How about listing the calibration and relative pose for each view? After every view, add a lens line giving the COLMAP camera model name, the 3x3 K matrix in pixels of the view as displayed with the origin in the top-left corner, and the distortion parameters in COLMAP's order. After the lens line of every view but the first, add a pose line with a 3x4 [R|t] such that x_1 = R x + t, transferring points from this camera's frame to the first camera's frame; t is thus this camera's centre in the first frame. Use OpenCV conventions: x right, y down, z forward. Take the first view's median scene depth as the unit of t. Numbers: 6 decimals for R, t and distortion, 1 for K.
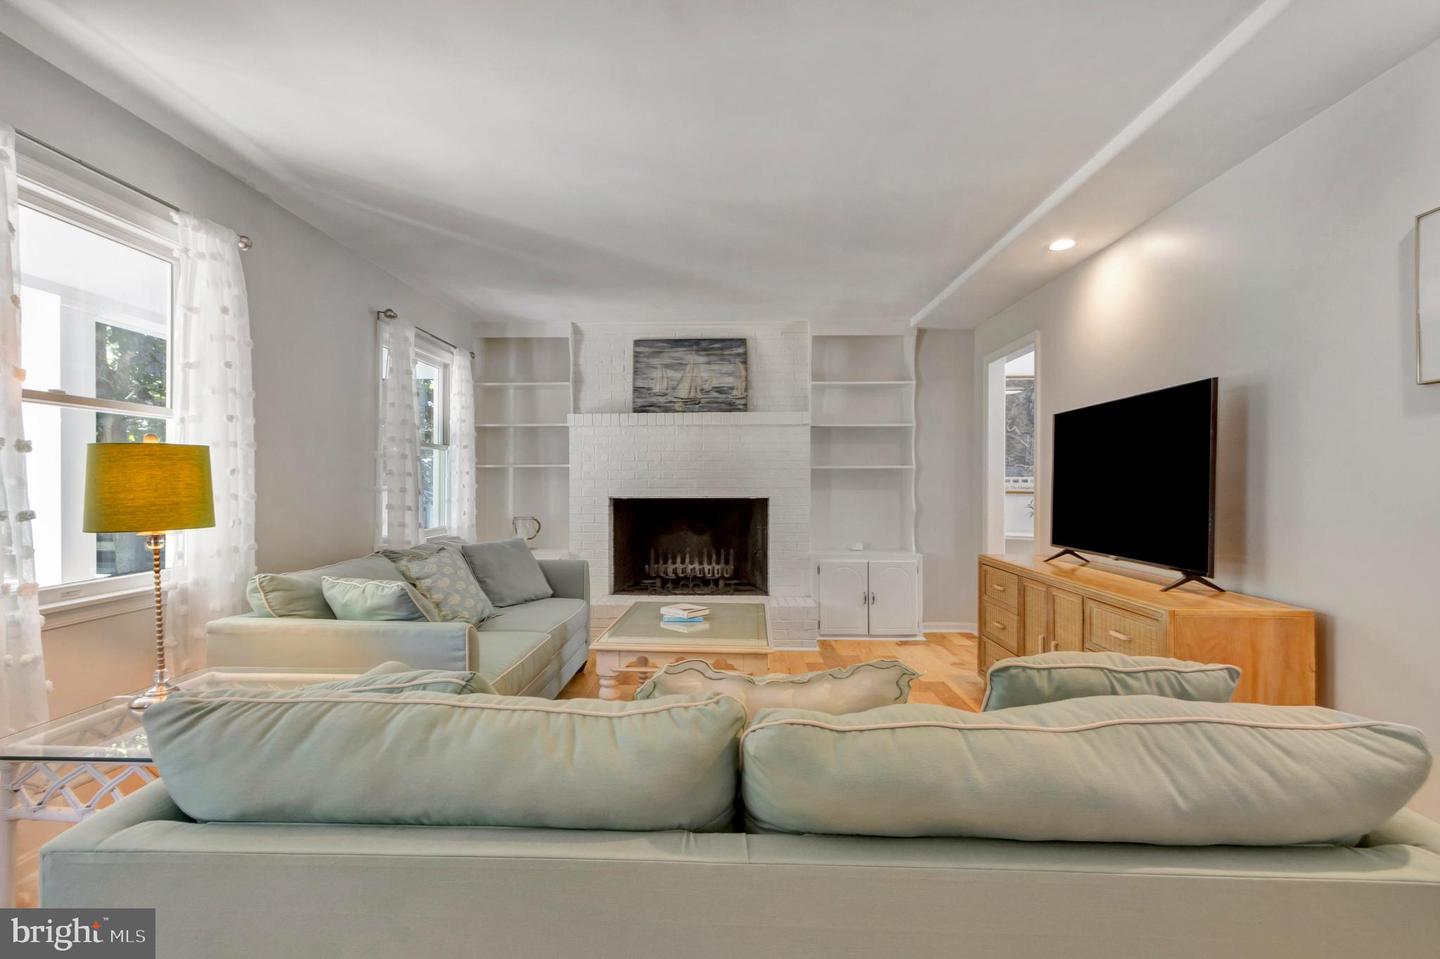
lens RADIAL K [[672.6, 0, 699.7], [0, 672.6, 481.1], [0, 0, 1]] dist [0.005370, -0.000788]
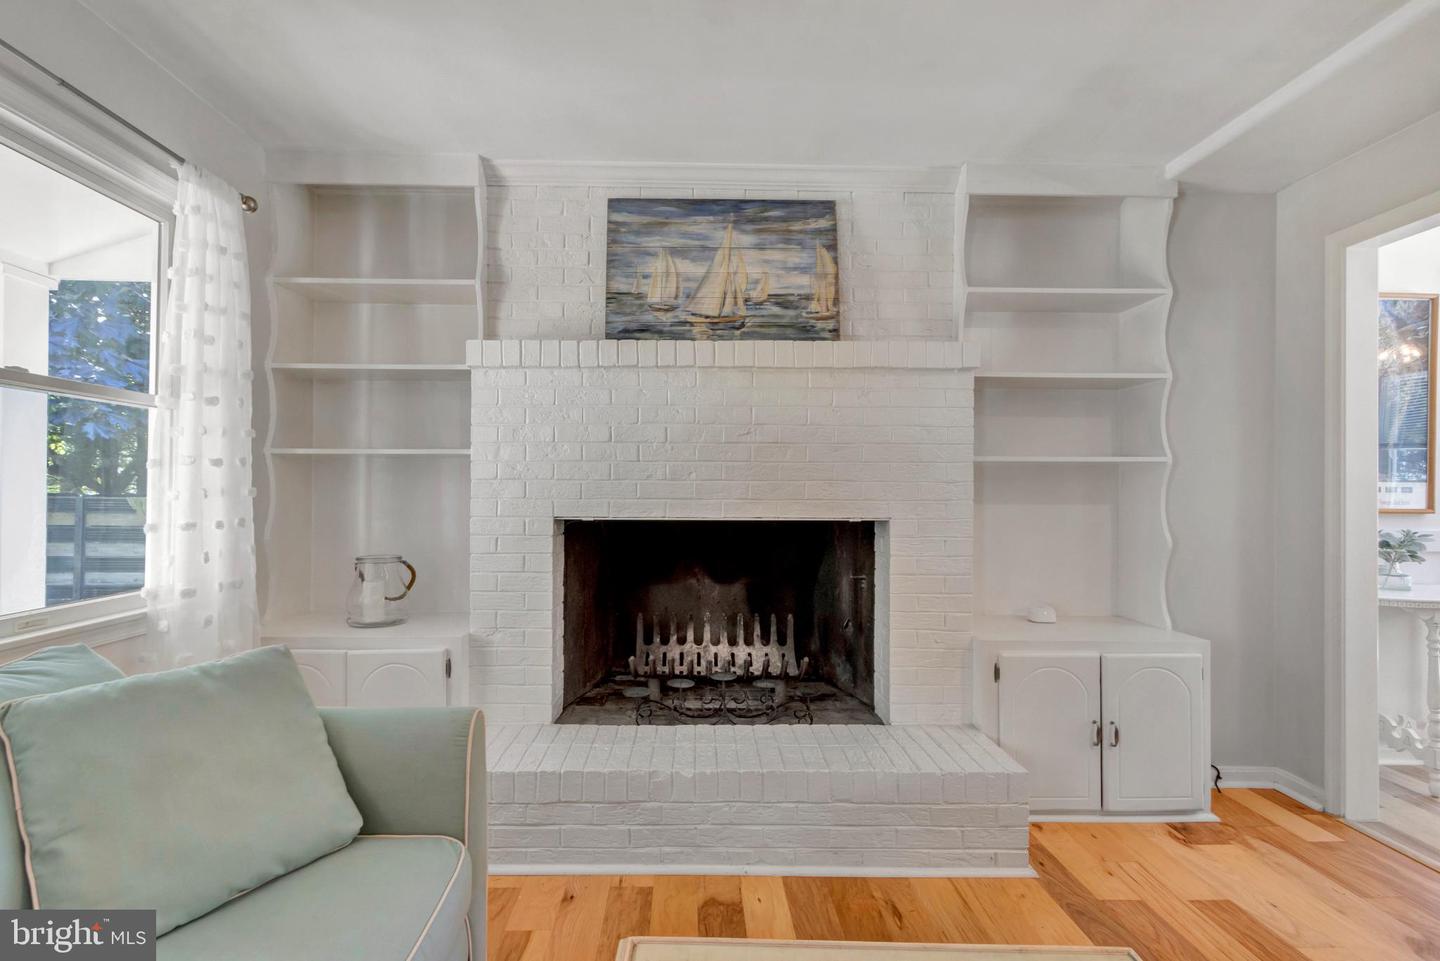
lens RADIAL K [[672.6, 0, 699.7], [0, 672.6, 482.1], [0, 0, 1]] dist [0.005370, -0.000788]
pose [[0.998334, 0.007185, 0.057249, -0.058369], [-0.006729, 0.999944, -0.008144, 0.002122], [-0.057304, 0.007745, 0.998327, 0.508584]]
